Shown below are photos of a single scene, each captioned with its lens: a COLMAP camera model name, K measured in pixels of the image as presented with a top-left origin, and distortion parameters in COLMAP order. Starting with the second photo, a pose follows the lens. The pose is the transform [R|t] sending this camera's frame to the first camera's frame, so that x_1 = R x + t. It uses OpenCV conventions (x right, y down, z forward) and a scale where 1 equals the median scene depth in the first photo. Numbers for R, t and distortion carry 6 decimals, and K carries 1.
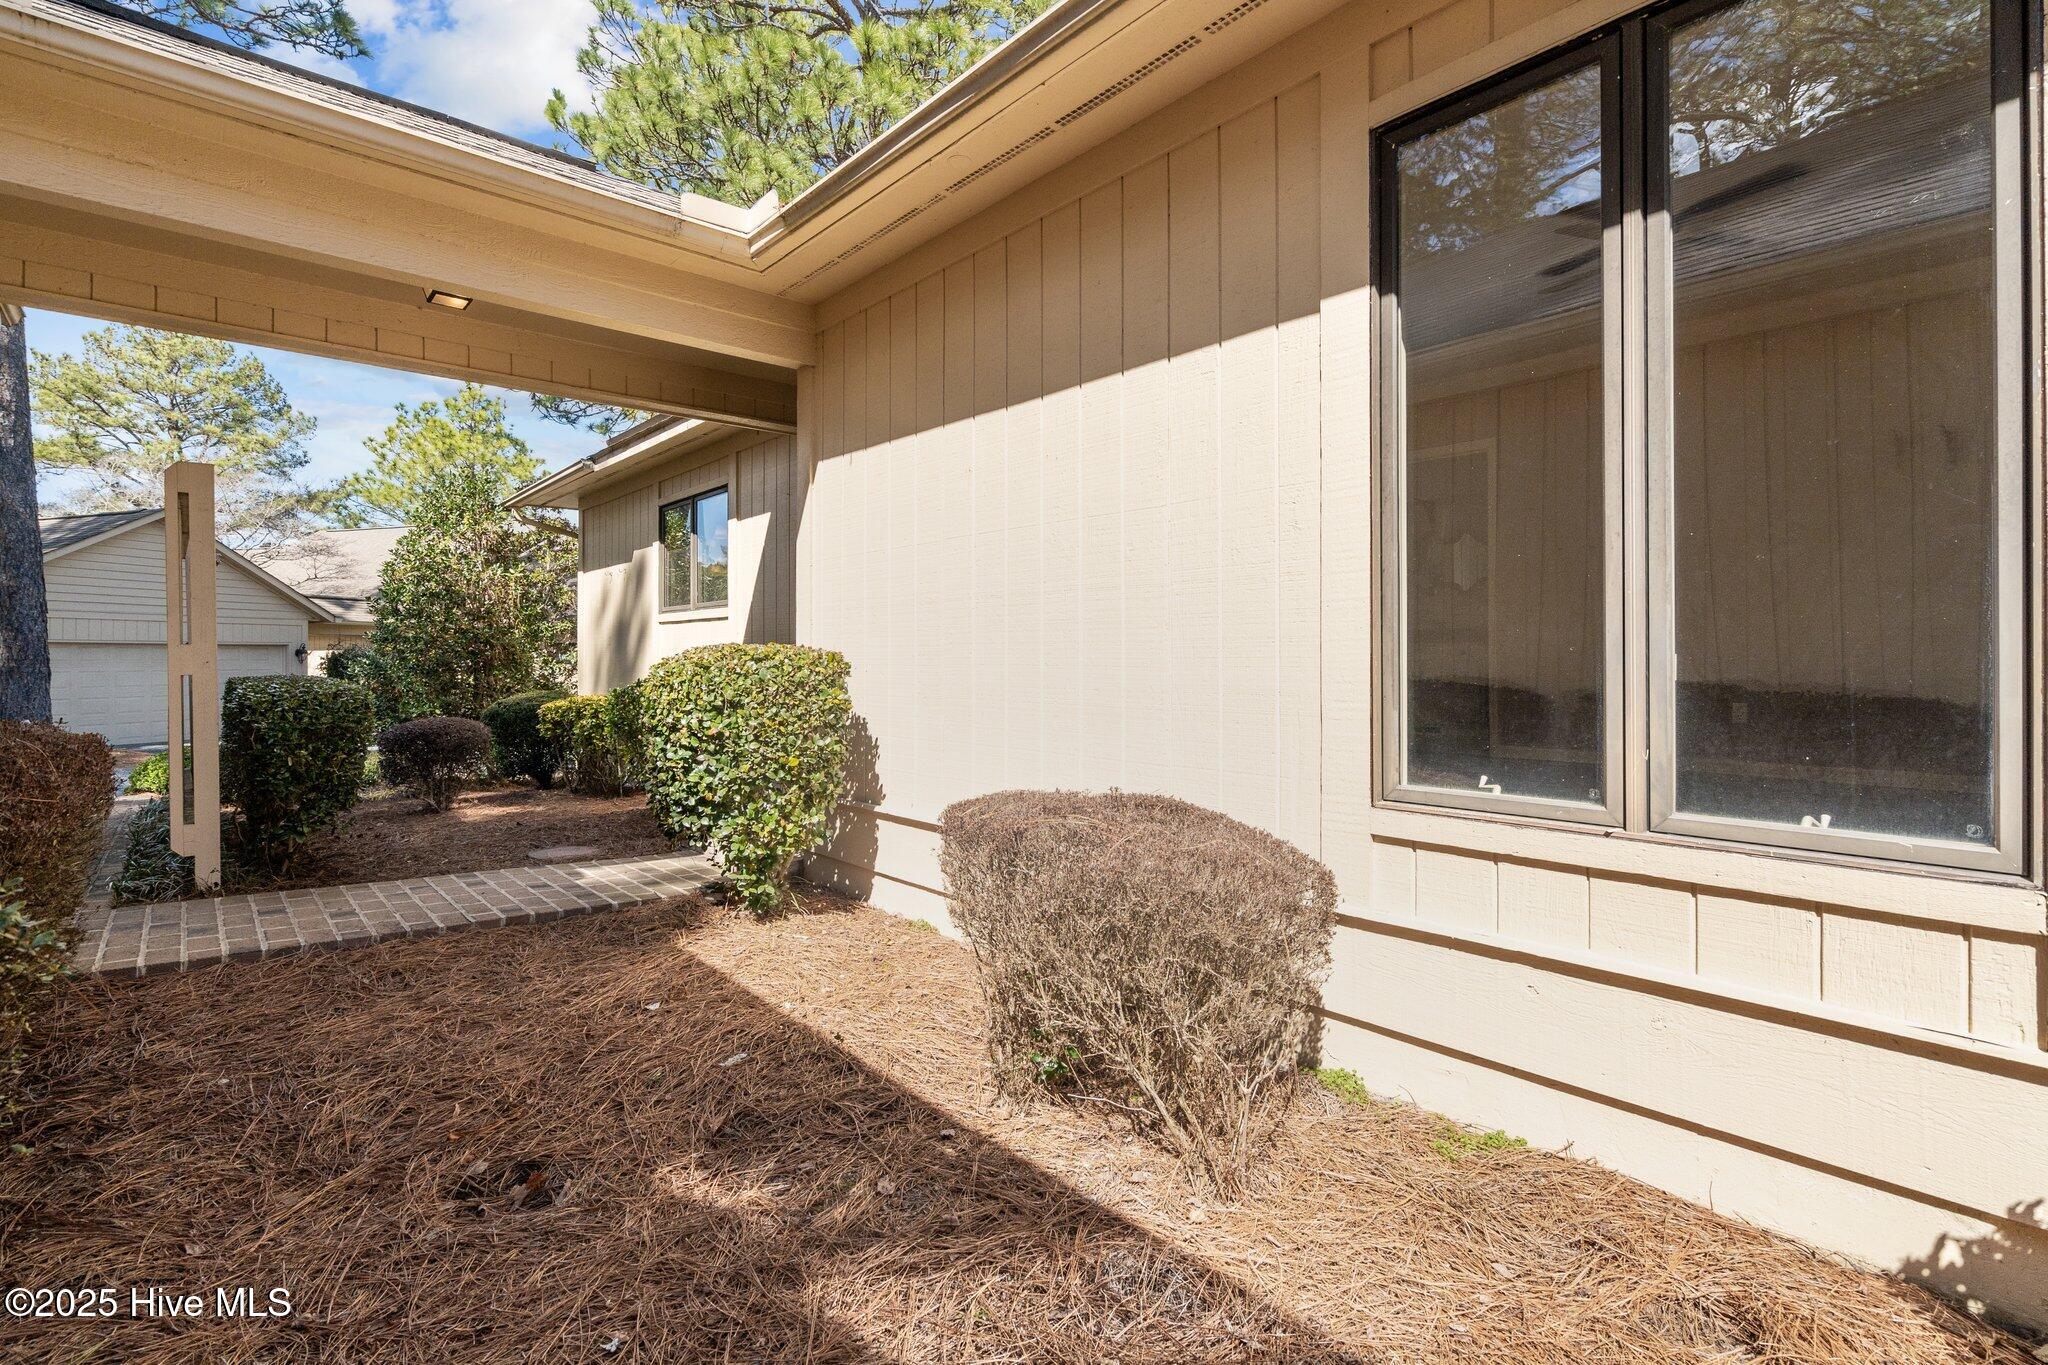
lens RADIAL K [[932.6, 0, 1004.2], [0, 932.6, 660.5], [0, 0, 1]] dist [-0.006762, 0.002955]
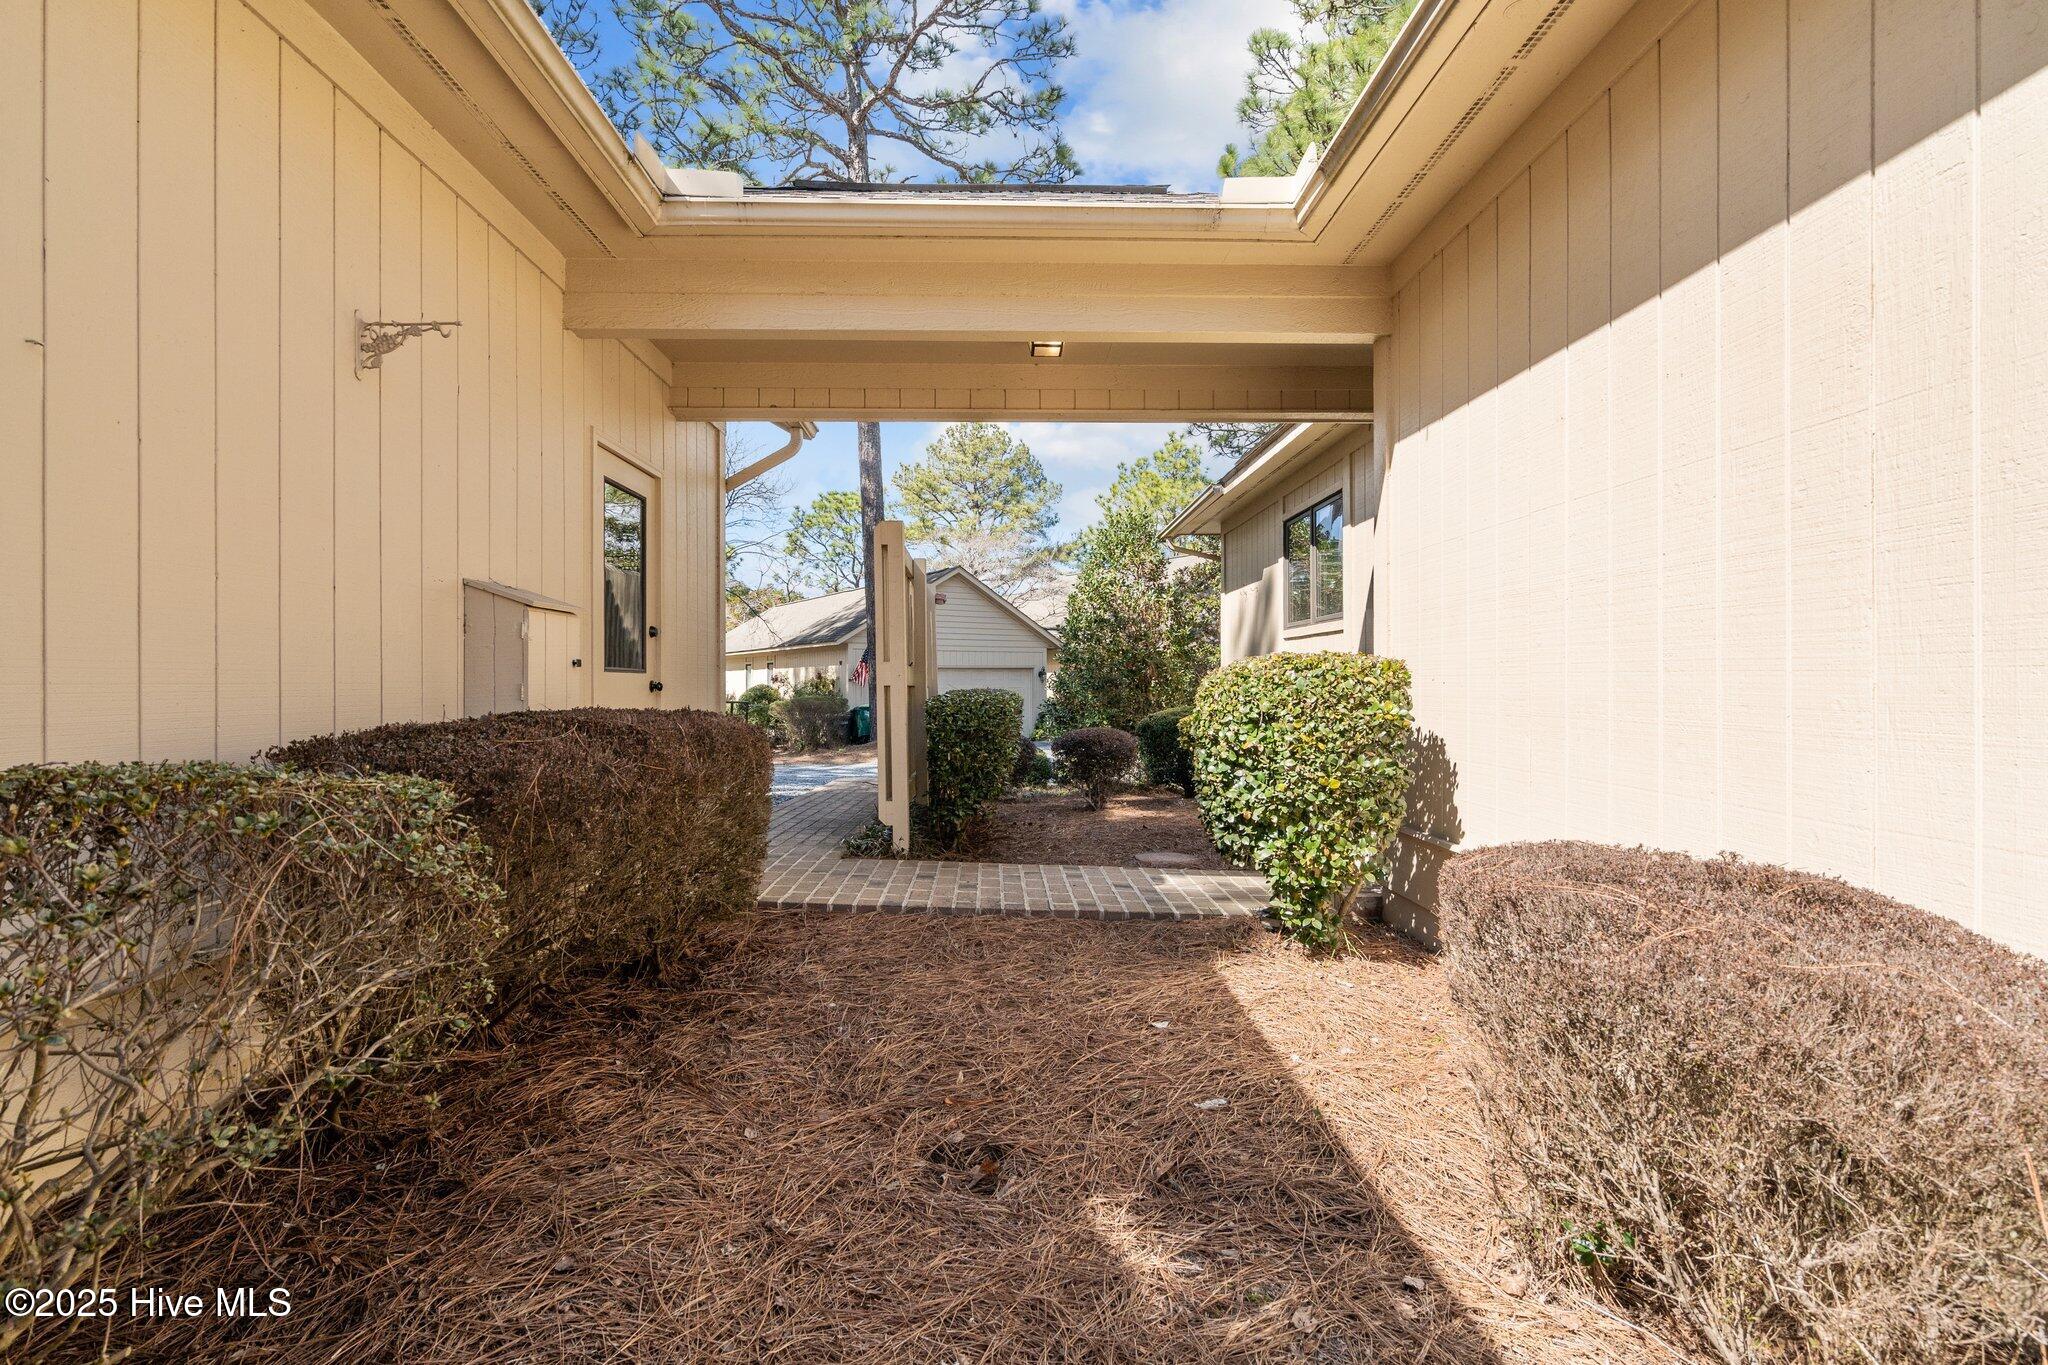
lens RADIAL K [[932.6, 0, 1024.5], [0, 932.6, 683.9], [0, 0, 1]] dist [-0.006762, 0.002955]
pose [[0.773906, 0.001716, -0.633298, 0.090605], [-0.000432, 0.999998, 0.002182, 0.010595], [0.633300, -0.001415, 0.773905, 0.113925]]
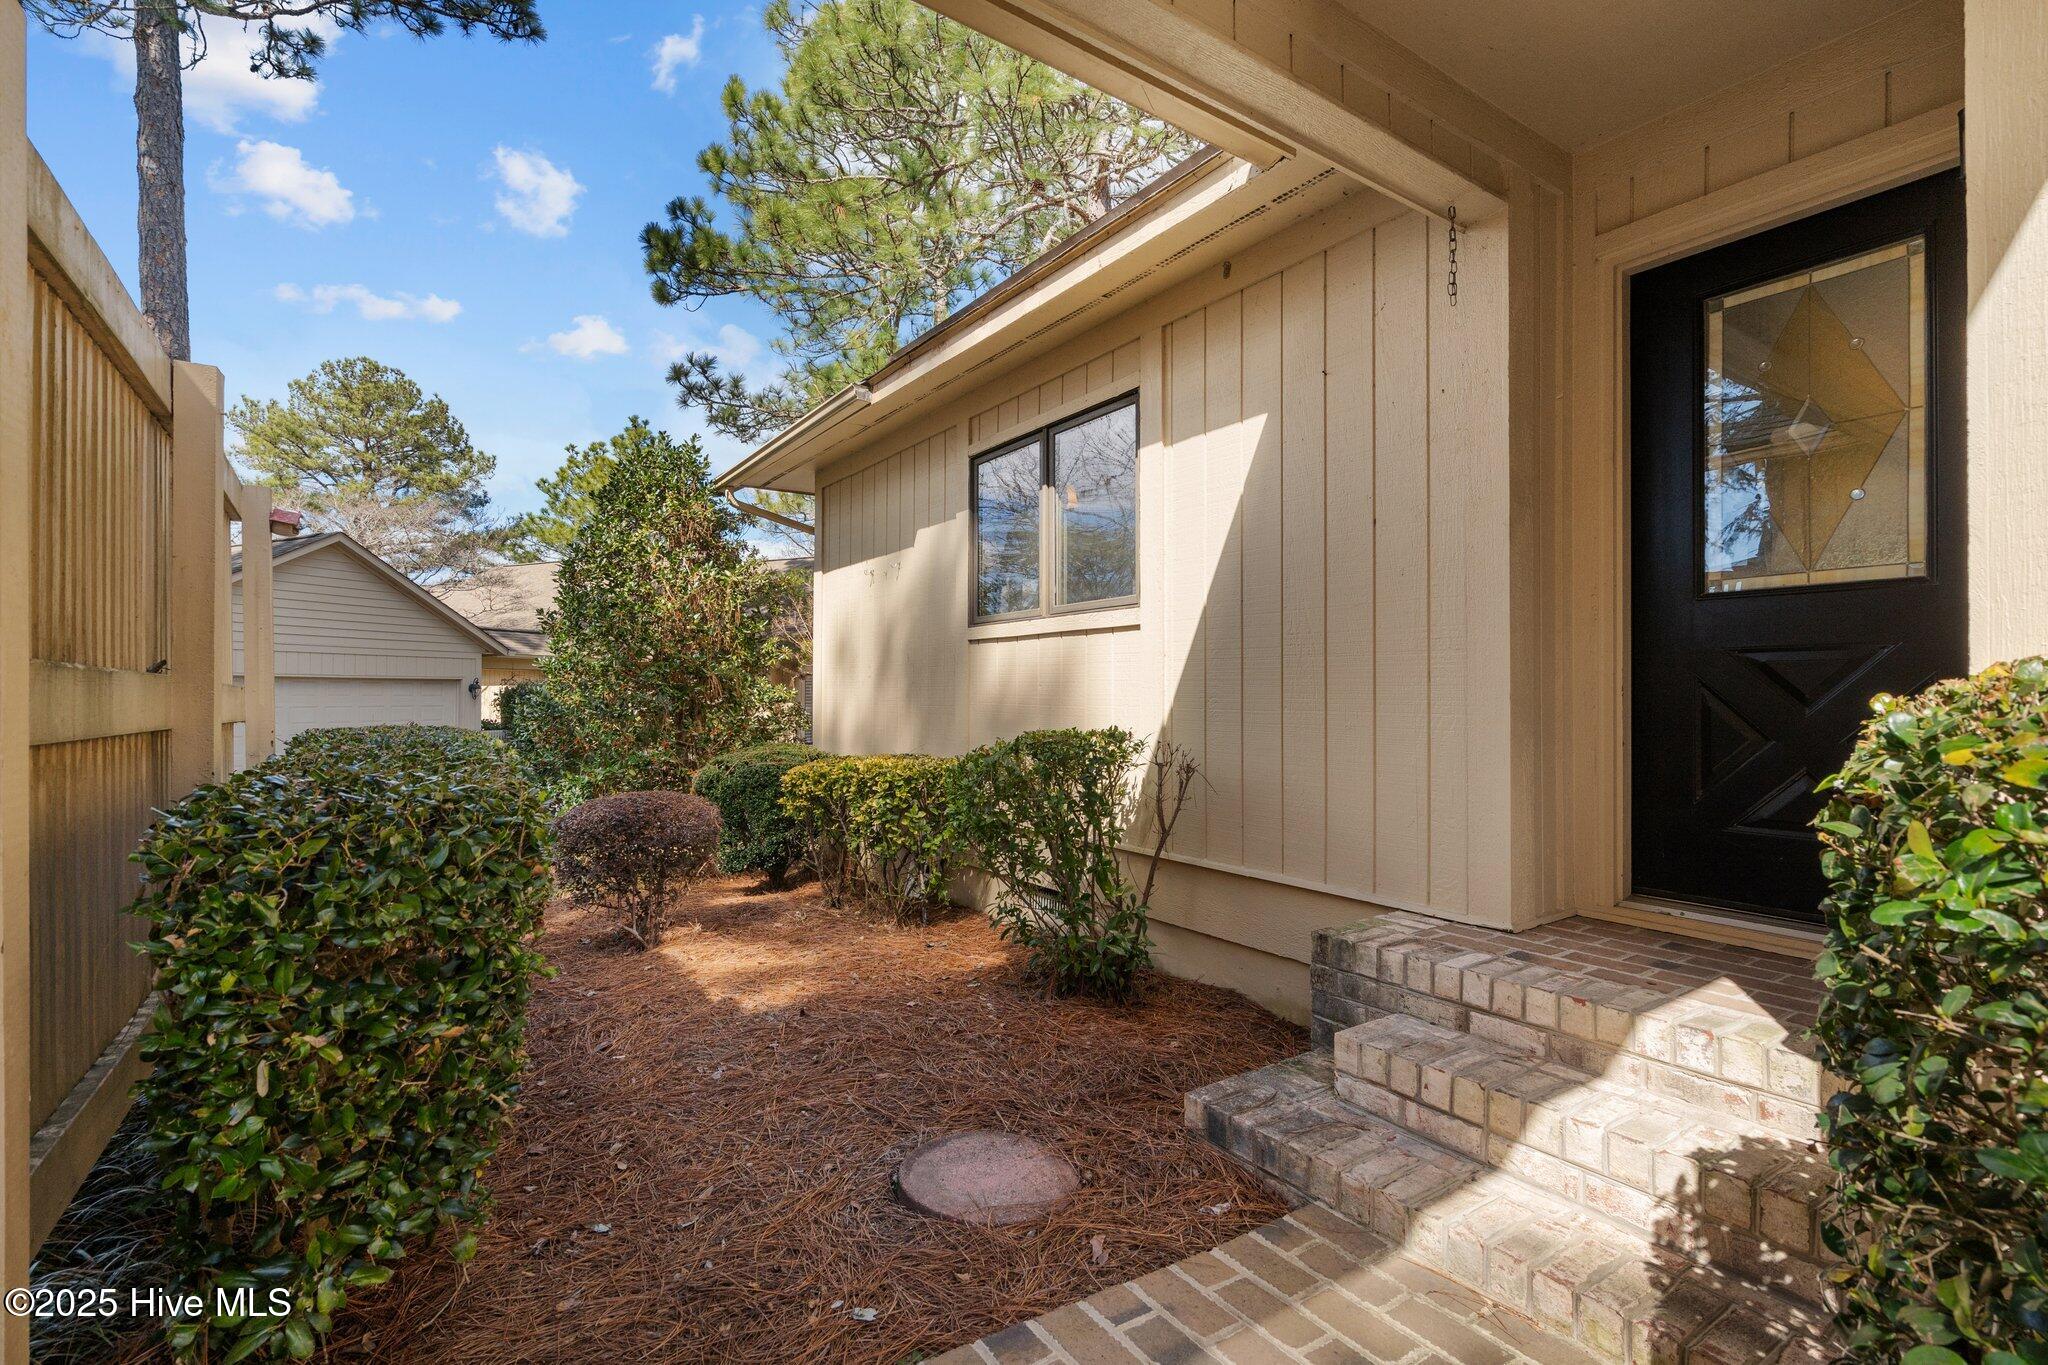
lens RADIAL K [[932.6, 0, 1022.8], [0, 932.6, 699.4], [0, 0, 1]] dist [-0.006762, 0.002955]
pose [[0.992491, 0.005915, -0.122173, -0.530030], [-0.005857, 0.999982, 0.000835, -0.004423], [0.122176, -0.000113, 0.992508, 0.779589]]
